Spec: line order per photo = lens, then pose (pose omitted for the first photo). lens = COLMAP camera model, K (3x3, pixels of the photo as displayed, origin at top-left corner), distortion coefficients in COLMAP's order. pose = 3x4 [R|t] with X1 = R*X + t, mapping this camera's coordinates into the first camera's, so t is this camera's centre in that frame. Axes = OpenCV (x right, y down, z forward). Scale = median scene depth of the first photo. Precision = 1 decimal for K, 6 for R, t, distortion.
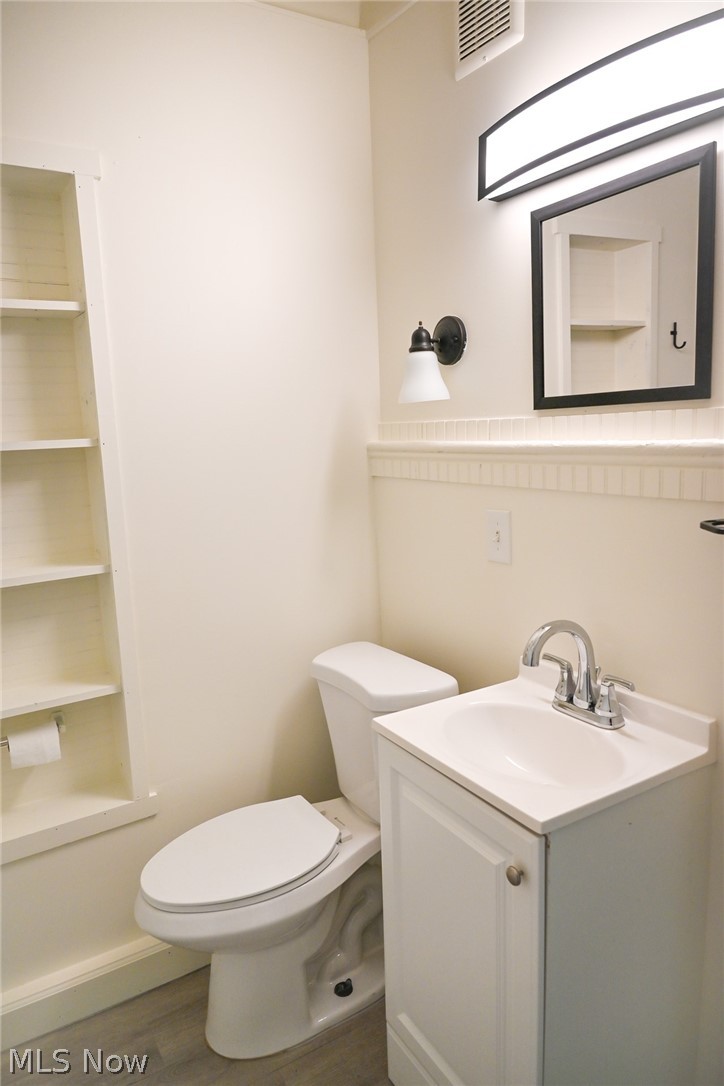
lens RADIAL K [[719.2, 0, 362.0], [0, 719.2, 543.0], [0, 0, 1]] dist [0.001076, -0.005405]
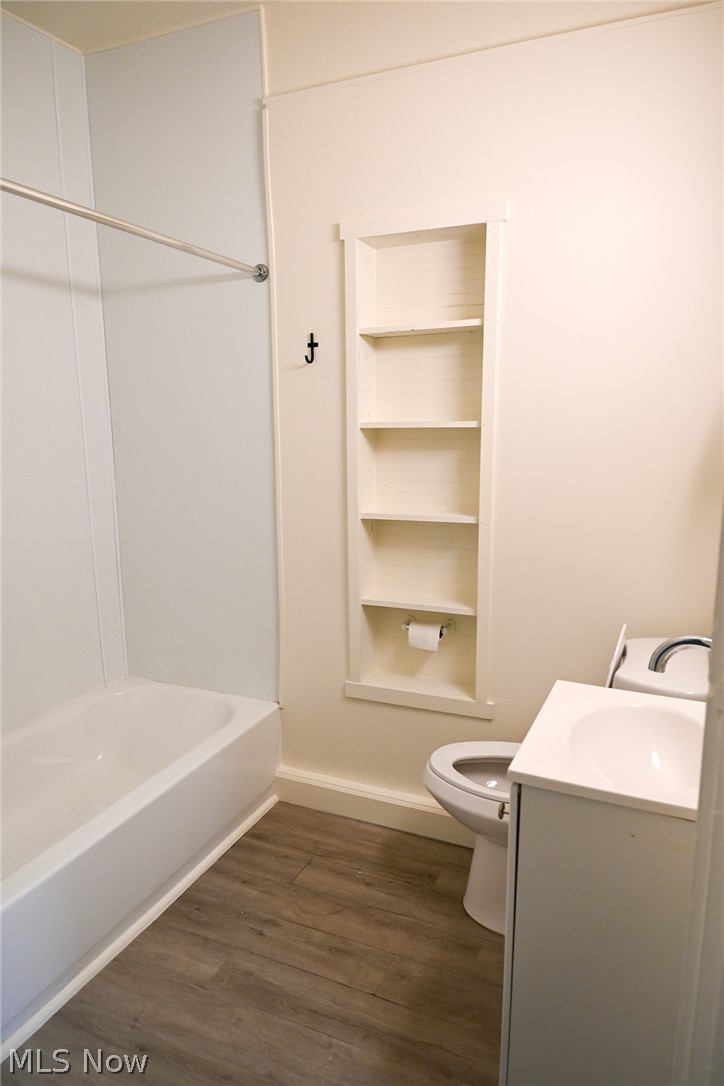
lens RADIAL K [[719.2, 0, 362.0], [0, 719.2, 543.0], [0, 0, 1]] dist [0.001076, -0.005405]
pose [[0.553610, 0.177196, -0.813706, 0.608645], [-0.149965, 0.982340, 0.111888, -0.039604], [0.819162, 0.060085, 0.570407, 0.076646]]
